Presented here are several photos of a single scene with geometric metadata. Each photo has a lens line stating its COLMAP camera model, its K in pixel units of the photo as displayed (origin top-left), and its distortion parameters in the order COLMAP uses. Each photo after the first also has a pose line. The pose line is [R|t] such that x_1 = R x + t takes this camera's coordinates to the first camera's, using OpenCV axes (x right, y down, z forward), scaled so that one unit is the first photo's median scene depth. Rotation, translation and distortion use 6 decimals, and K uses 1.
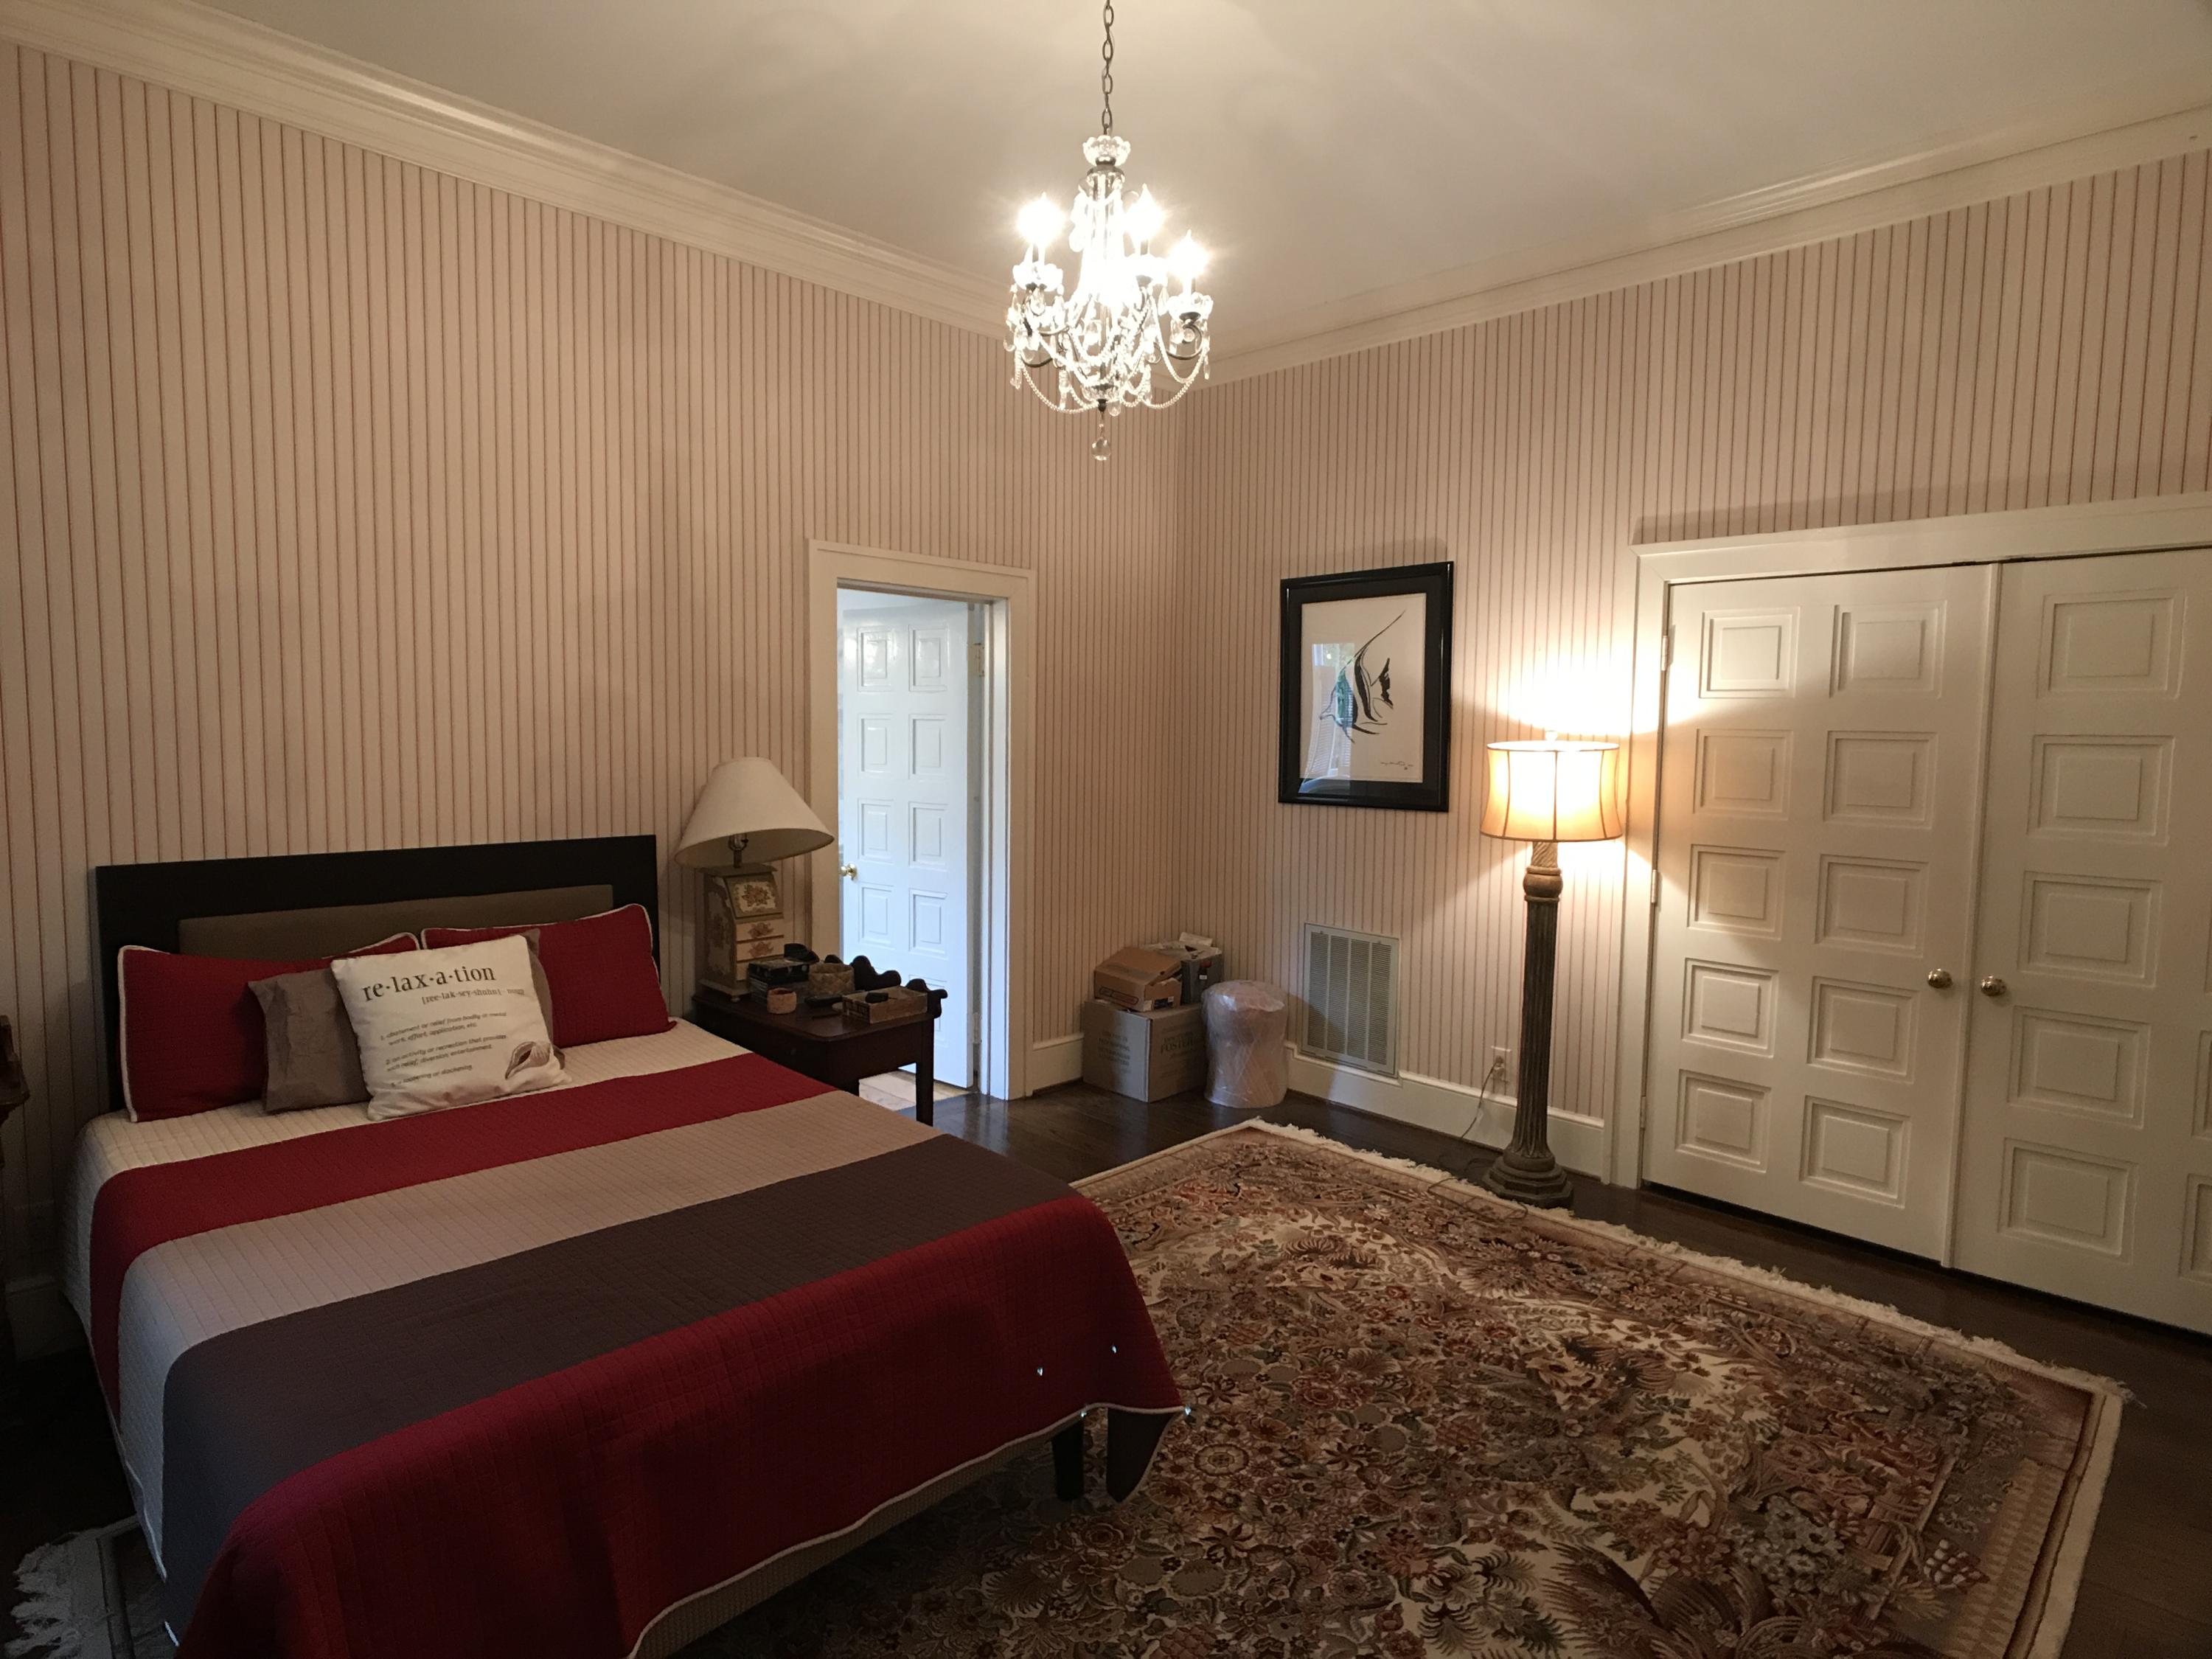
lens RADIAL K [[1206.0, 0, 1103.8], [0, 1206.0, 821.4], [0, 0, 1]] dist [-0.008199, -0.003124]
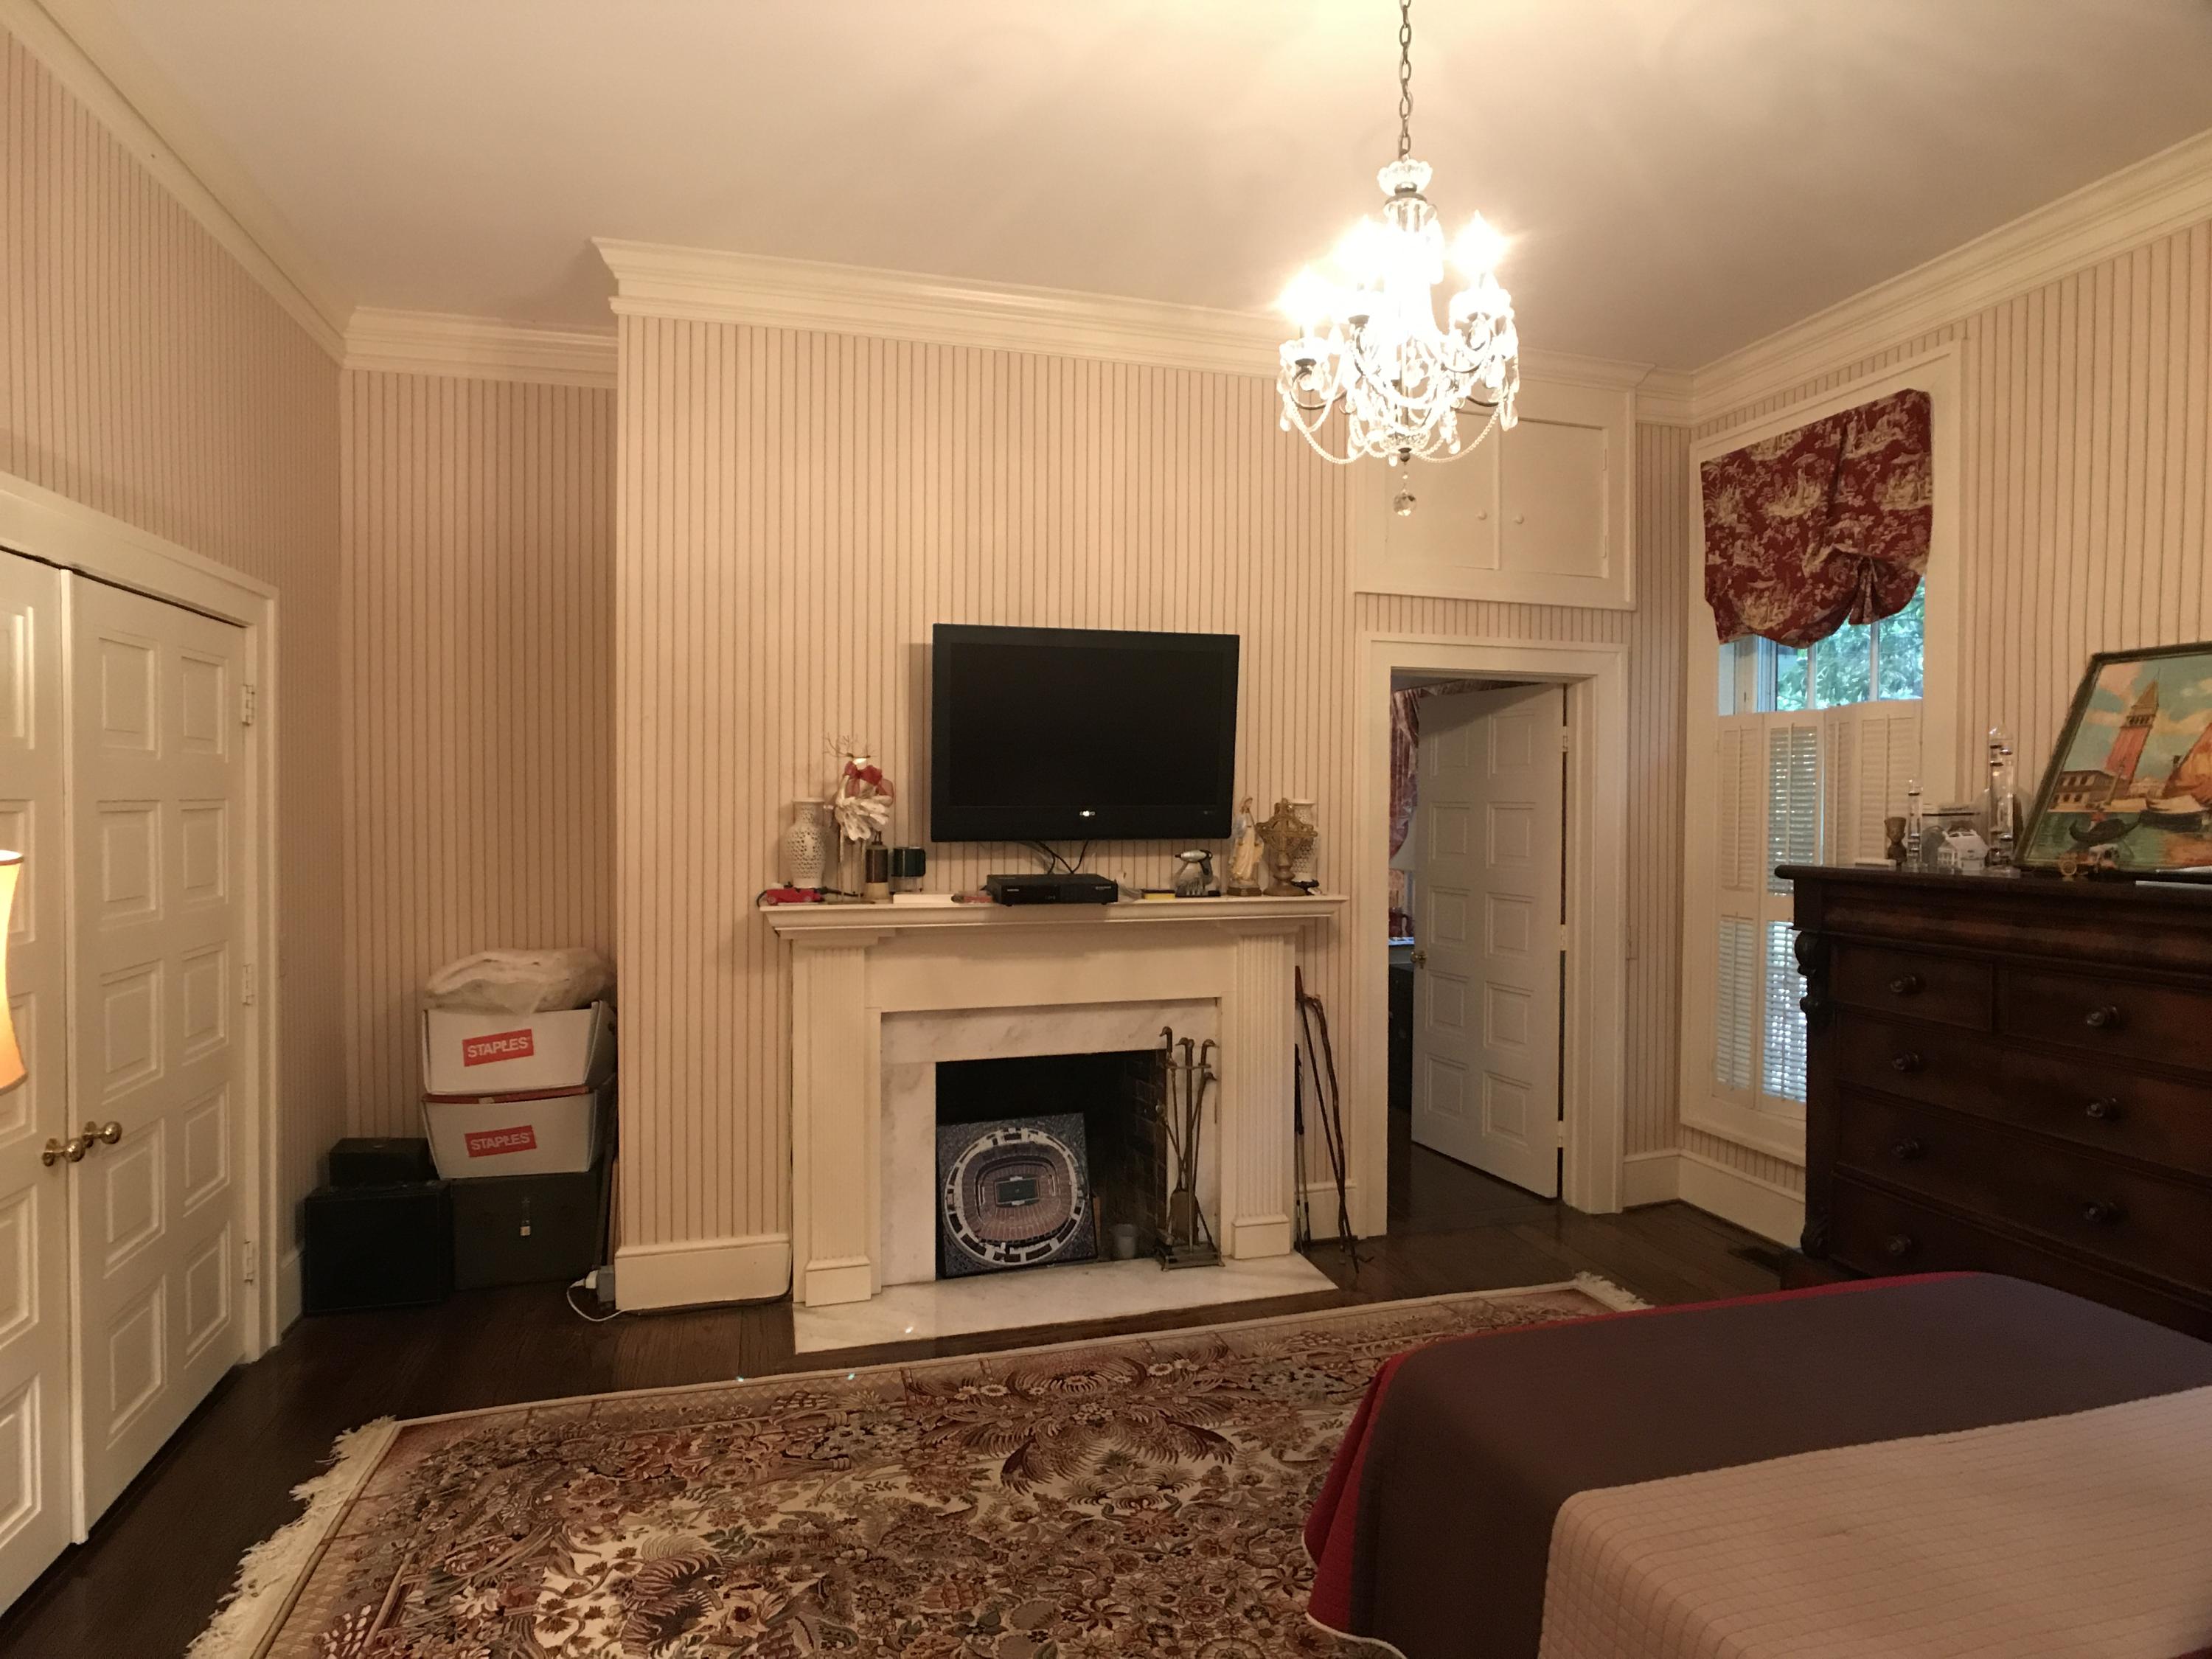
lens RADIAL K [[1206.0, 0, 1101.5], [0, 1206.0, 824.1], [0, 0, 1]] dist [-0.008199, -0.003124]
pose [[-0.869955, -0.028419, 0.492312, -0.232365], [0.024513, 0.994612, 0.100732, -0.155244], [-0.492522, 0.099700, -0.864571, 1.758218]]
